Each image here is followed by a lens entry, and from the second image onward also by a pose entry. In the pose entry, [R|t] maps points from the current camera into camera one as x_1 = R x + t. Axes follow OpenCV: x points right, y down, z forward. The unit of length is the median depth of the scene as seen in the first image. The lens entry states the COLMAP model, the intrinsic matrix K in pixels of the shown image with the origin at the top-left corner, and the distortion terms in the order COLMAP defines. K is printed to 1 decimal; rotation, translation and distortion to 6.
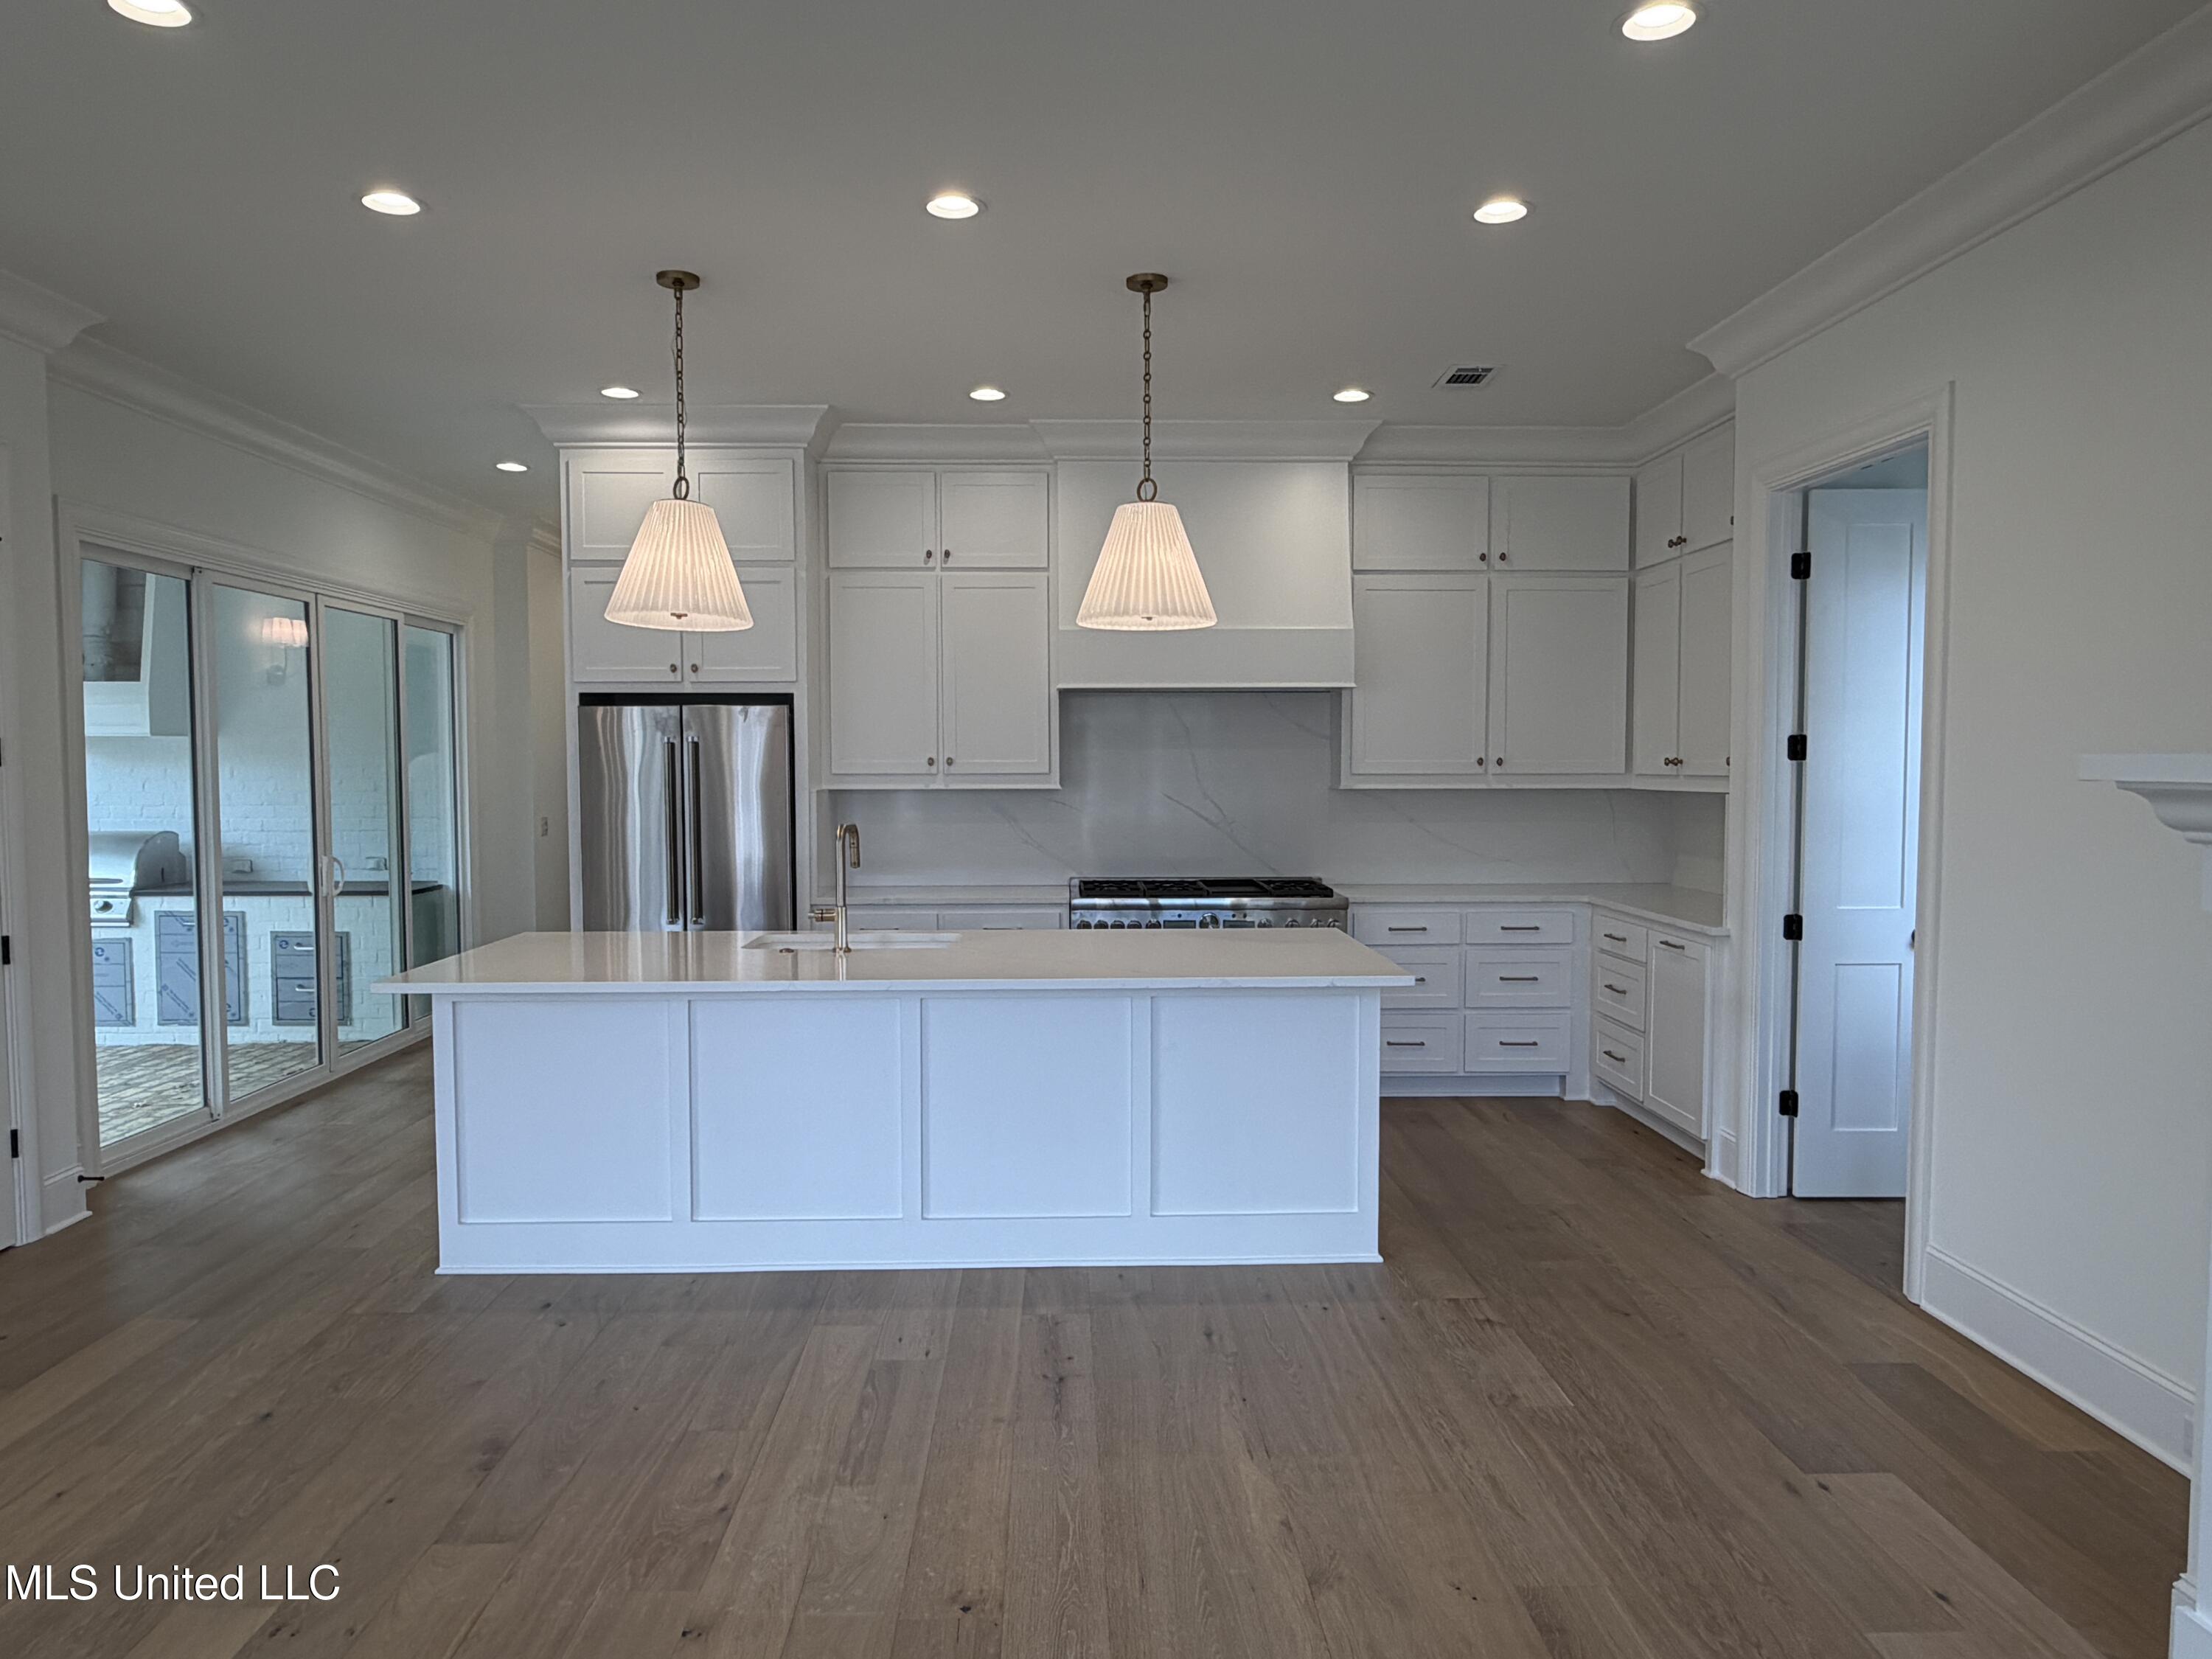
lens RADIAL K [[1461.8, 0, 1106.0], [0, 1461.8, 829.5], [0, 0, 1]] dist [0.003417, 0.000202]
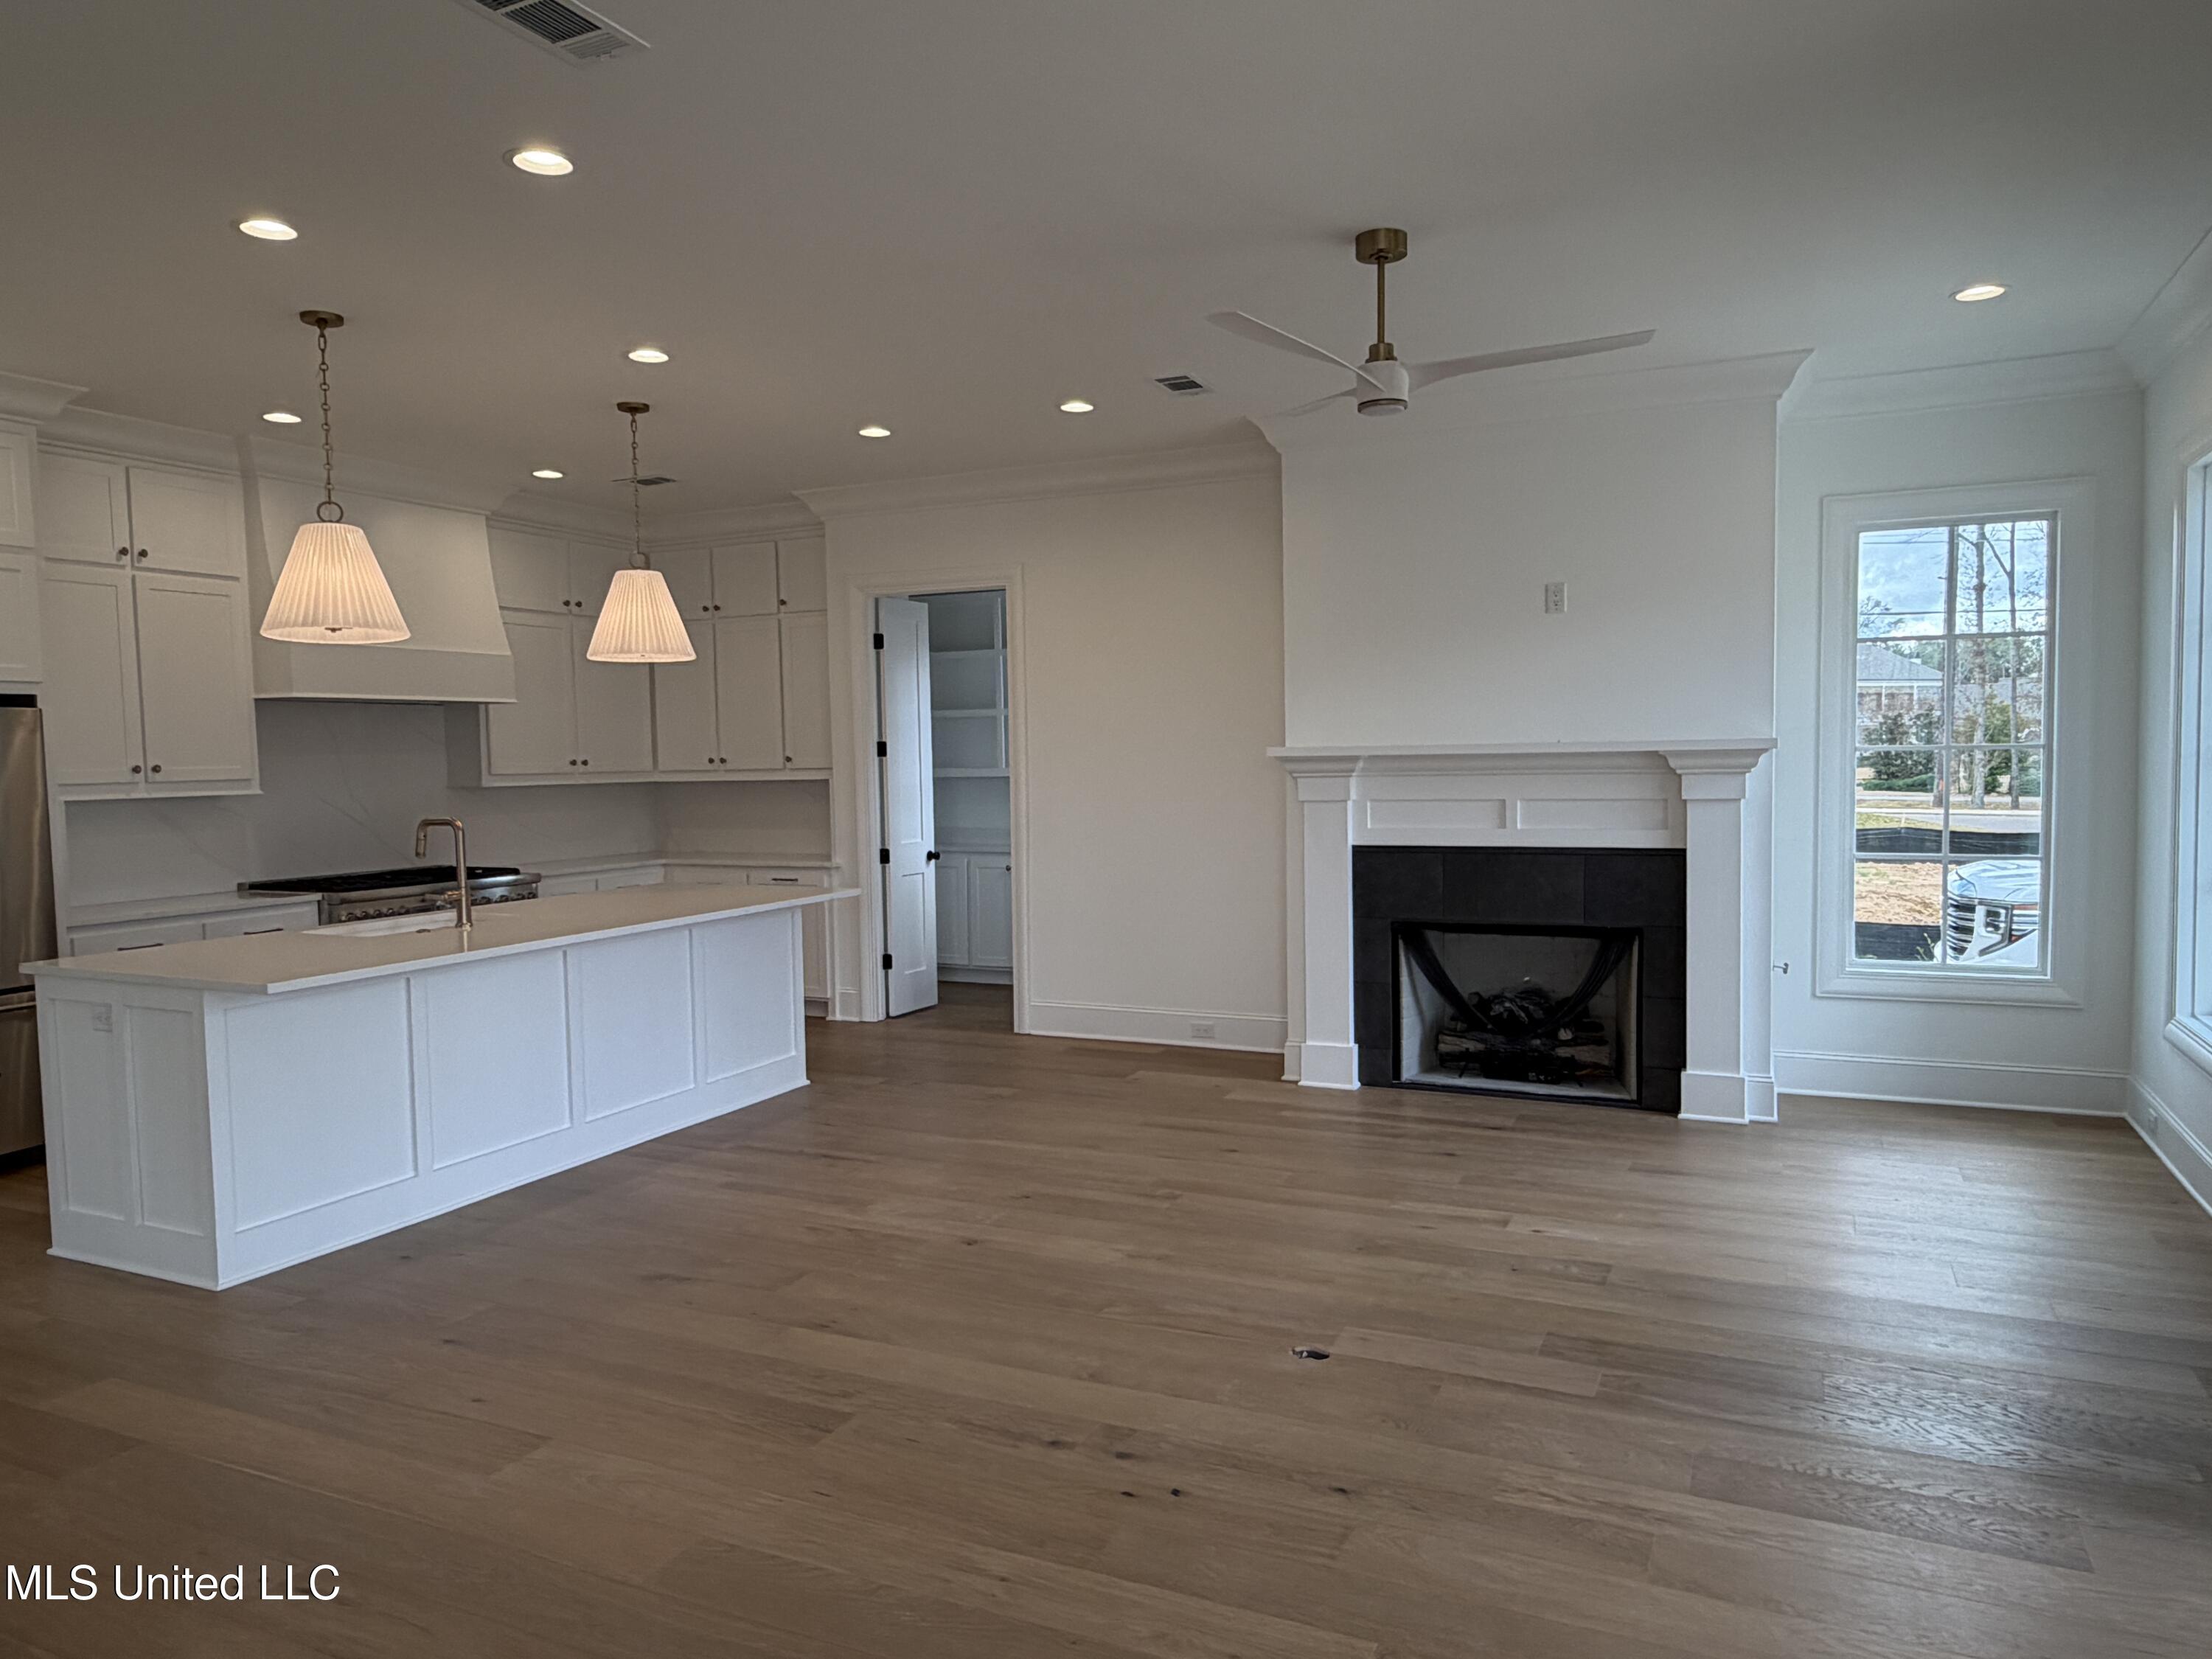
lens RADIAL K [[1461.8, 0, 1106.0], [0, 1461.8, 829.5], [0, 0, 1]] dist [0.003417, 0.000202]
pose [[0.446302, -0.052575, 0.893337, -0.914387], [0.057877, 0.997878, 0.029813, 0.000797], [-0.893009, 0.038398, 0.448398, 0.017294]]
